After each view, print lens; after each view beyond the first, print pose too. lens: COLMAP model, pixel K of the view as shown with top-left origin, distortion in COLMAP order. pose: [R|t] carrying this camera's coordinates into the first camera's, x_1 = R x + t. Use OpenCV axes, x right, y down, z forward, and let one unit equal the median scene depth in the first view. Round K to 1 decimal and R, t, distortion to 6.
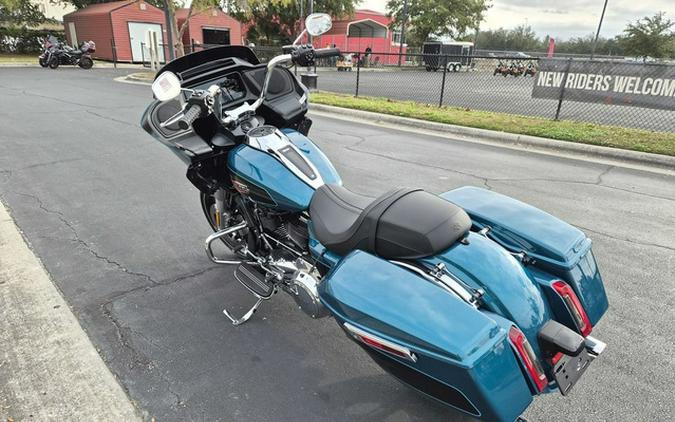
lens RADIAL K [[454.2, 0, 335.1], [0, 454.2, 251.9], [0, 0, 1]] dist [0.064249, -0.051030]
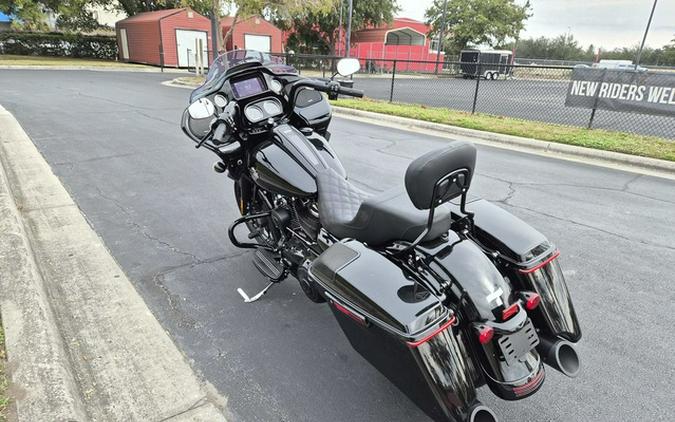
lens RADIAL K [[454.8, 0, 337.8], [0, 454.8, 248.9], [0, 0, 1]] dist [0.064234, -0.053975]
pose [[0.997435, 0.036419, -0.061622, 0.003737], [-0.037556, 0.999143, -0.017400, 0.010002], [0.060935, 0.019670, 0.997948, -0.024319]]
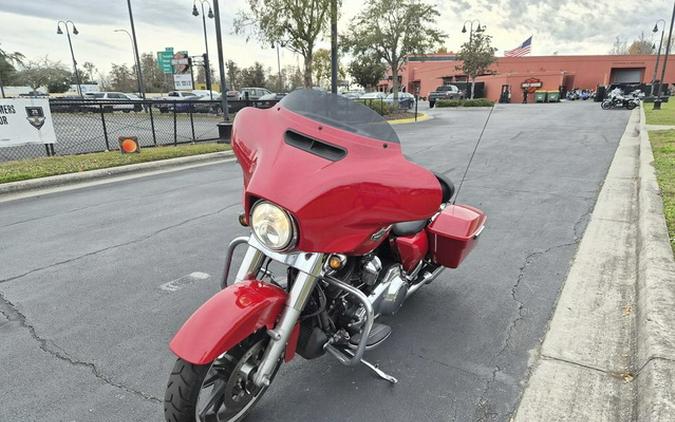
lens RADIAL K [[454.8, 0, 337.8], [0, 454.8, 248.9], [0, 0, 1]] dist [0.064234, -0.053975]
pose [[-0.299241, -0.332064, 0.894533, -0.184405], [0.381577, 0.817619, 0.431158, -0.097735], [-0.874559, 0.470353, -0.117957, 0.208327]]
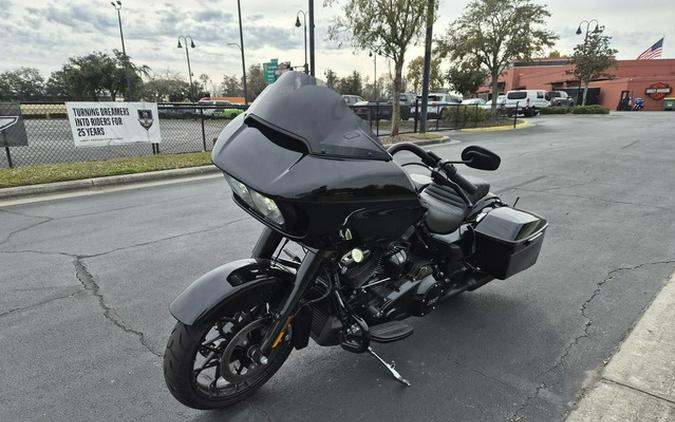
lens RADIAL K [[455.4, 0, 329.1], [0, 455.4, 253.2], [0, 0, 1]] dist [0.055233, -0.041092]
pose [[-0.087026, -0.337745, 0.937206, -0.187091], [0.404084, 0.847939, 0.343097, -0.082128], [-0.910573, 0.408568, 0.062685, 0.192955]]
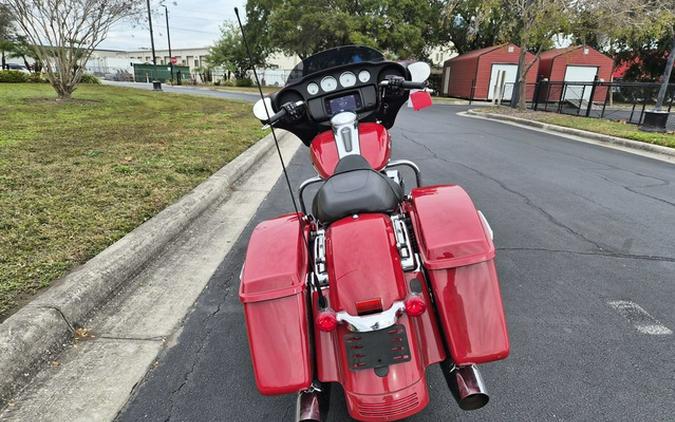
lens RADIAL K [[454.8, 0, 337.8], [0, 454.8, 248.9], [0, 0, 1]] dist [0.064234, -0.053975]
pose [[0.745223, 0.224281, -0.627966, 0.097577], [-0.277752, 0.960559, 0.013453, 0.007375], [0.606215, 0.164393, 0.778125, 0.022764]]
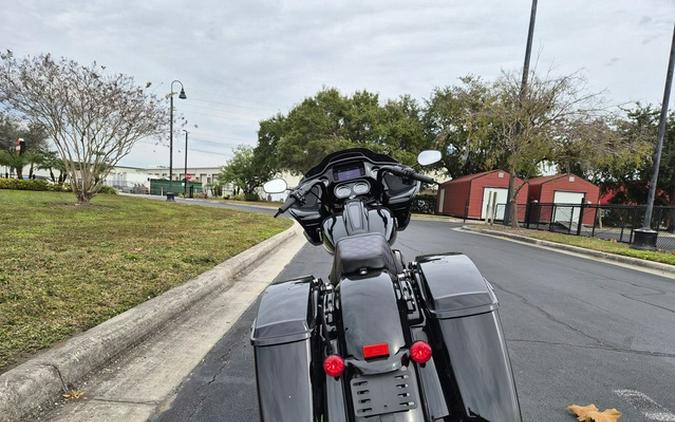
lens RADIAL K [[454.0, 0, 329.6], [0, 454.0, 255.8], [0, 0, 1]] dist [0.068355, -0.057875]
pose [[0.731400, 0.098688, -0.674771, 0.102965], [-0.310912, 0.928910, -0.201148, 0.023110], [0.606950, 0.356914, 0.710087, 0.022118]]
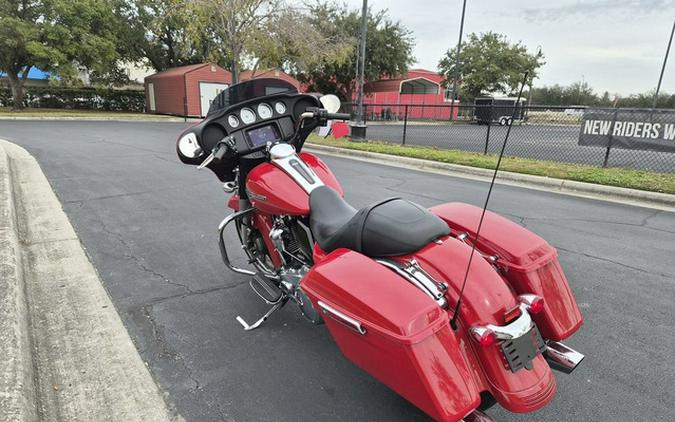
lens RADIAL K [[454.8, 0, 337.8], [0, 454.8, 248.9], [0, 0, 1]] dist [0.064234, -0.053975]
pose [[0.993956, 0.027775, -0.106205, 0.015276], [-0.039790, 0.992827, -0.112740, 0.016802], [0.102312, 0.116285, 0.987932, -0.013188]]
